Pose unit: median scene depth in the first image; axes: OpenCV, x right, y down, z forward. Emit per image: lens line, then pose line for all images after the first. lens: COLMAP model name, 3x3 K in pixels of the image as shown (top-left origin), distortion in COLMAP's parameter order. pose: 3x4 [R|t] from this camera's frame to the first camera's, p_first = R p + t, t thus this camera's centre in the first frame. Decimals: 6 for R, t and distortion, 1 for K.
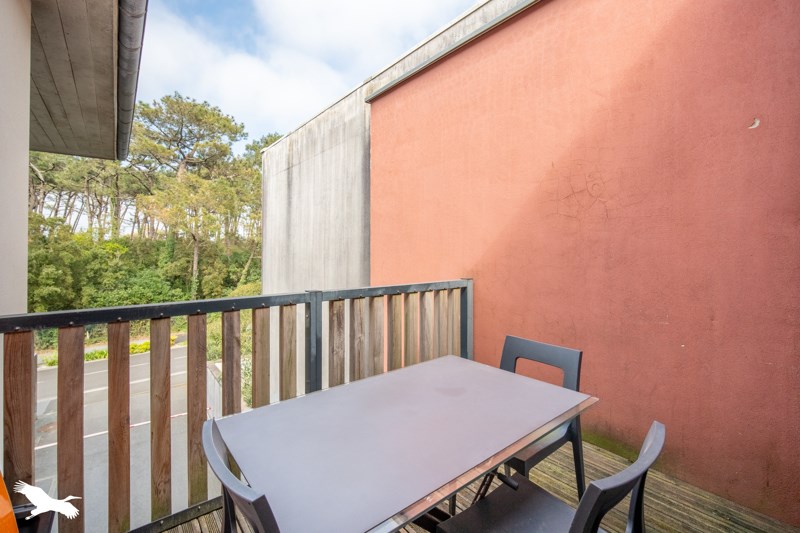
lens RADIAL K [[351.2, 0, 402.3], [0, 351.2, 260.5], [0, 0, 1]] dist [-0.002069, 0.000099]
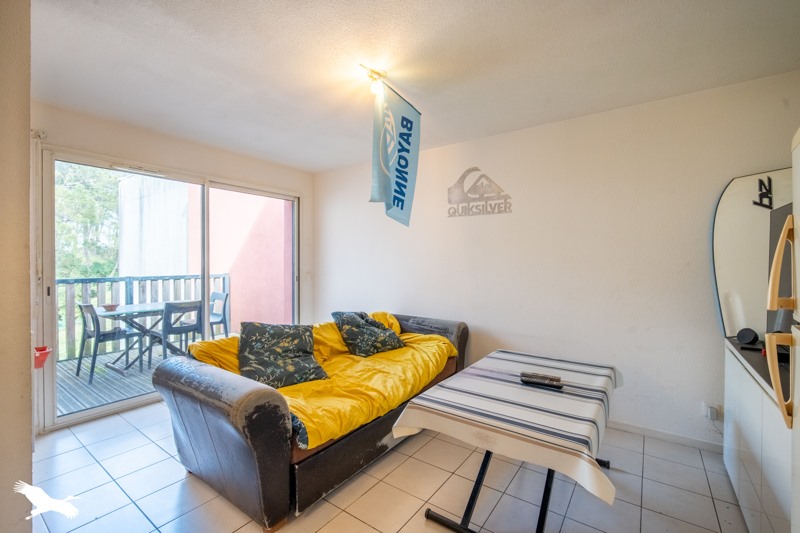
lens RADIAL K [[351.2, 0, 397.6], [0, 351.2, 265.6], [0, 0, 1]] dist [-0.002069, 0.000099]
pose [[0.965616, -0.009021, 0.259817, 0.080419], [0.012179, 0.999870, -0.010545, 0.005863], [-0.259688, 0.013346, 0.965600, -0.159405]]
